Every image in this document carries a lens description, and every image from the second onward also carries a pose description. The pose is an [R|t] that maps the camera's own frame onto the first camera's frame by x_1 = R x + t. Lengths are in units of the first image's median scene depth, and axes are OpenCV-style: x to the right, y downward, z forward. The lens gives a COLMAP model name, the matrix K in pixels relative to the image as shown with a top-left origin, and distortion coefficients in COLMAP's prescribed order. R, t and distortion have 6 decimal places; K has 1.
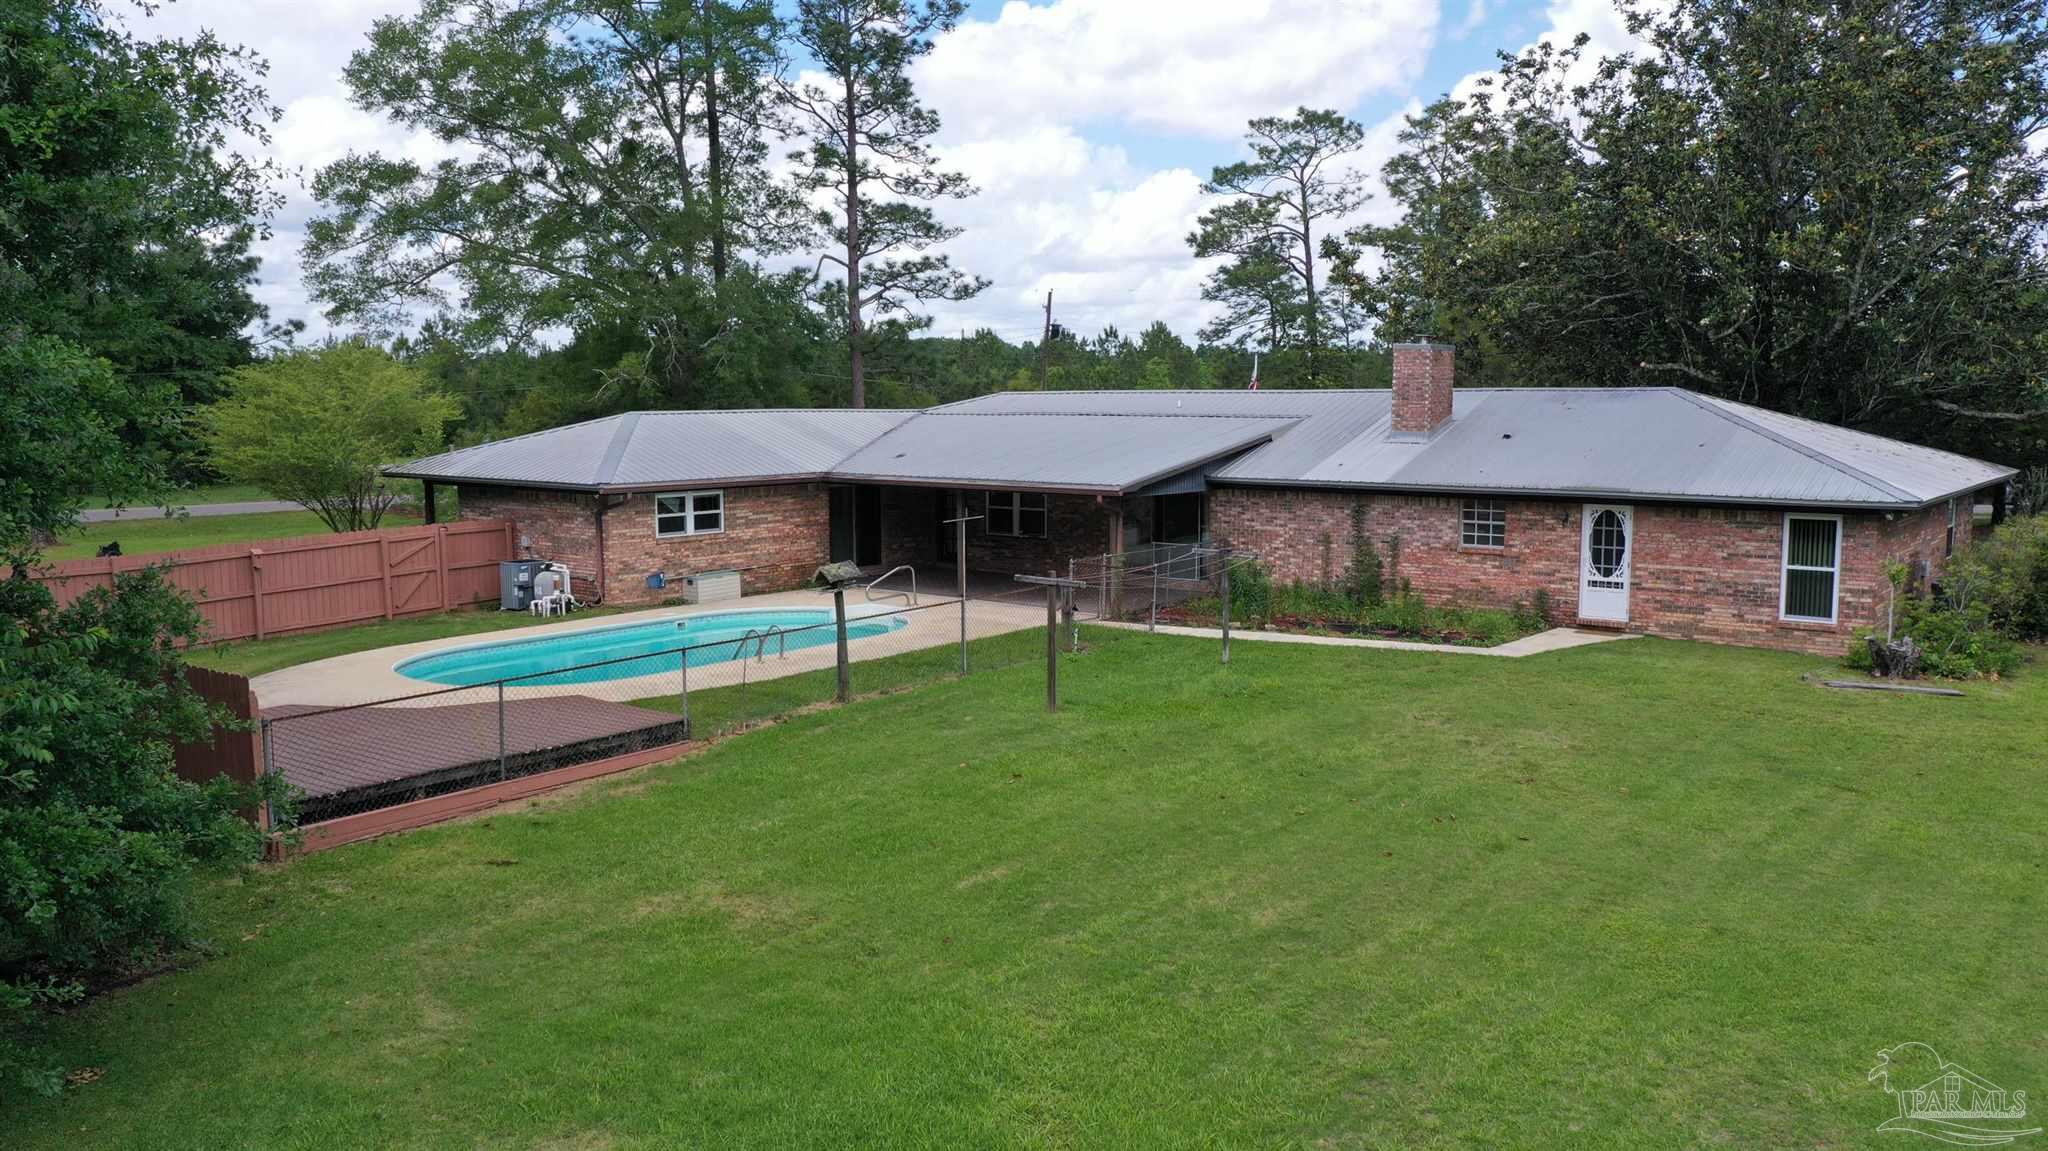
lens RADIAL K [[1575.6, 0, 1024.0], [0, 1575.6, 575.5], [0, 0, 1]] dist [0.004697, 0.000730]
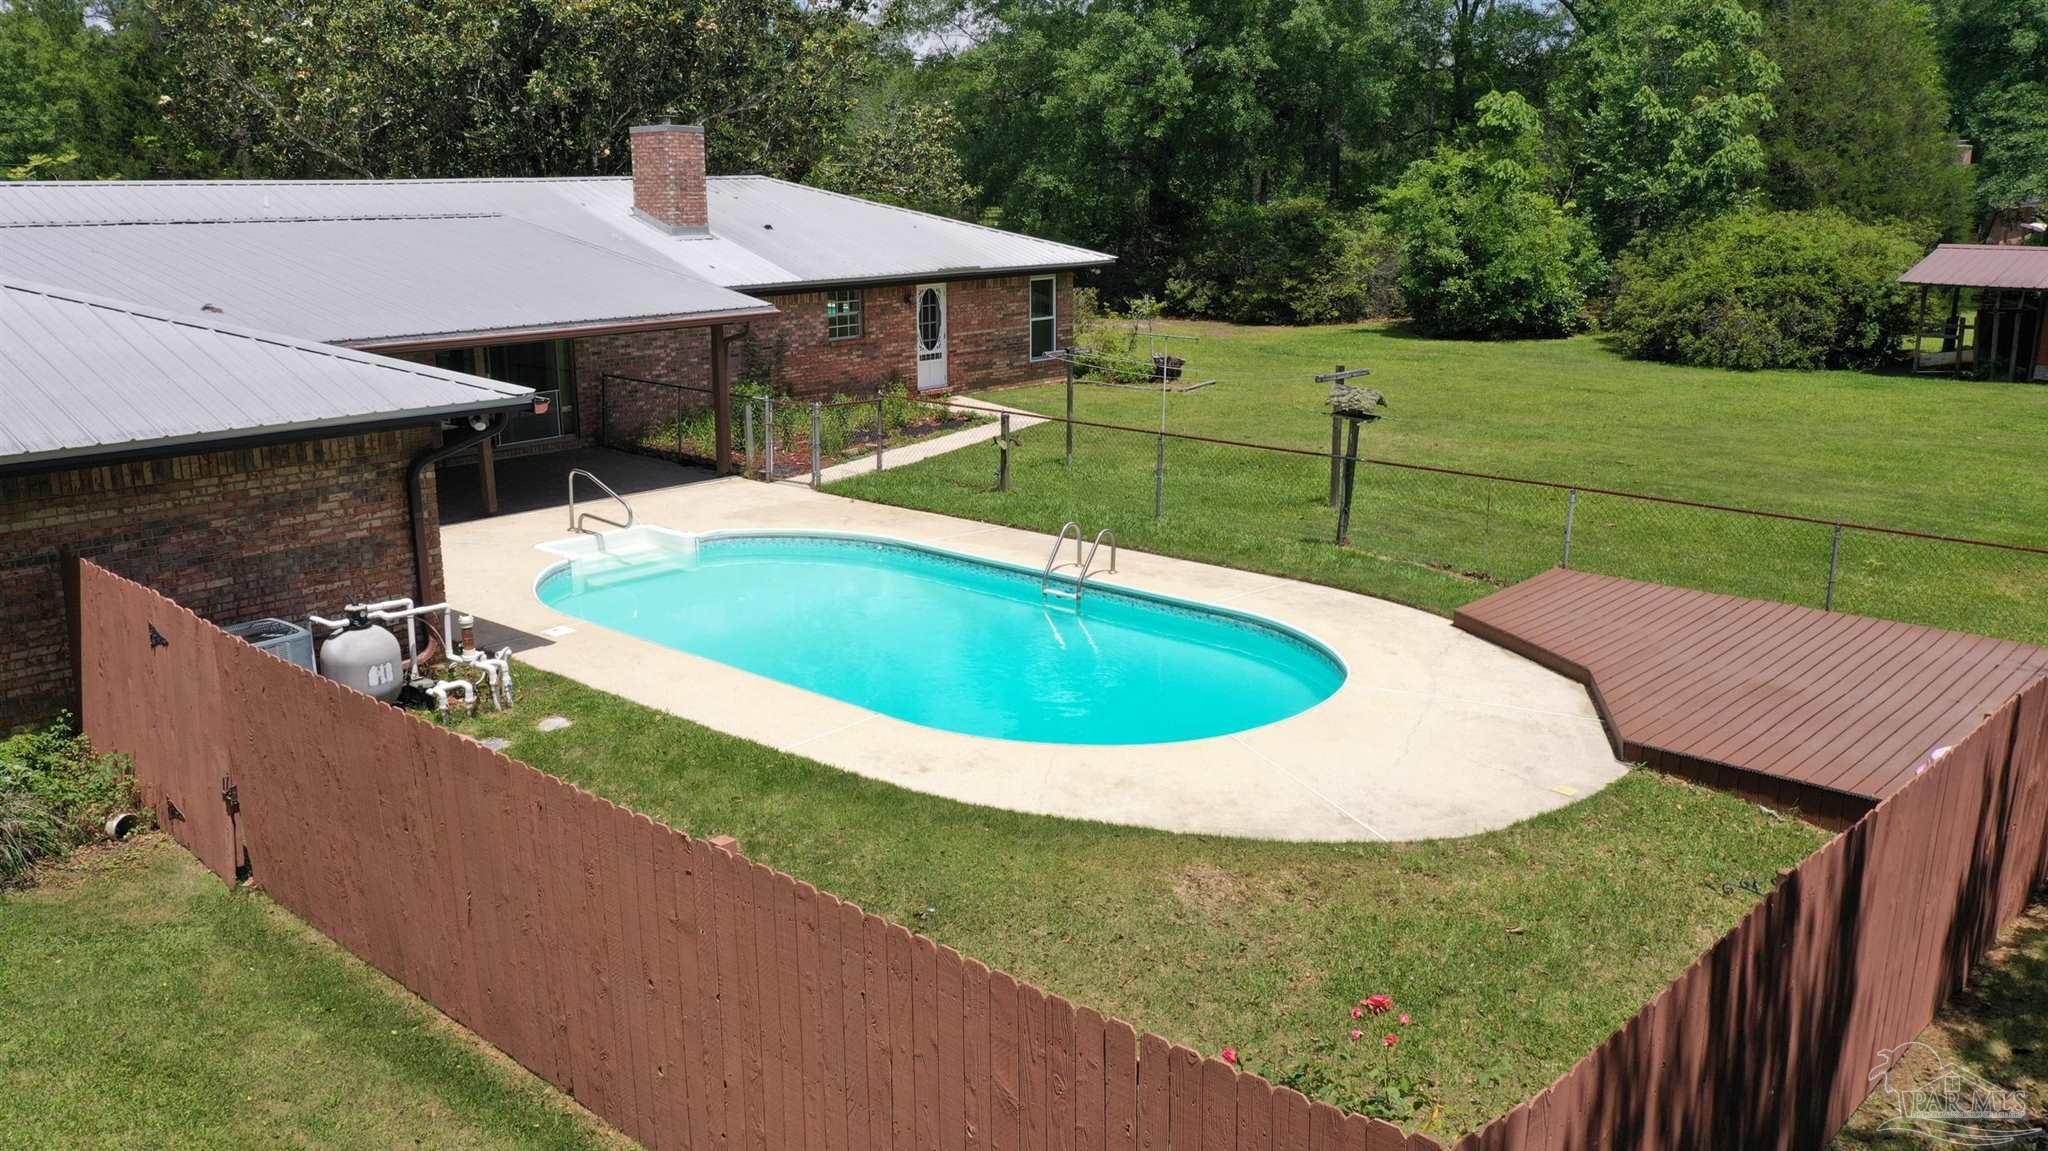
lens RADIAL K [[1575.6, 0, 1024.0], [0, 1575.6, 575.5], [0, 0, 1]] dist [0.004697, 0.000730]
pose [[0.038216, -0.245116, 0.968740, -0.742107], [0.118232, 0.963748, 0.239188, -0.103290], [-0.992250, 0.105395, 0.065811, 0.873326]]
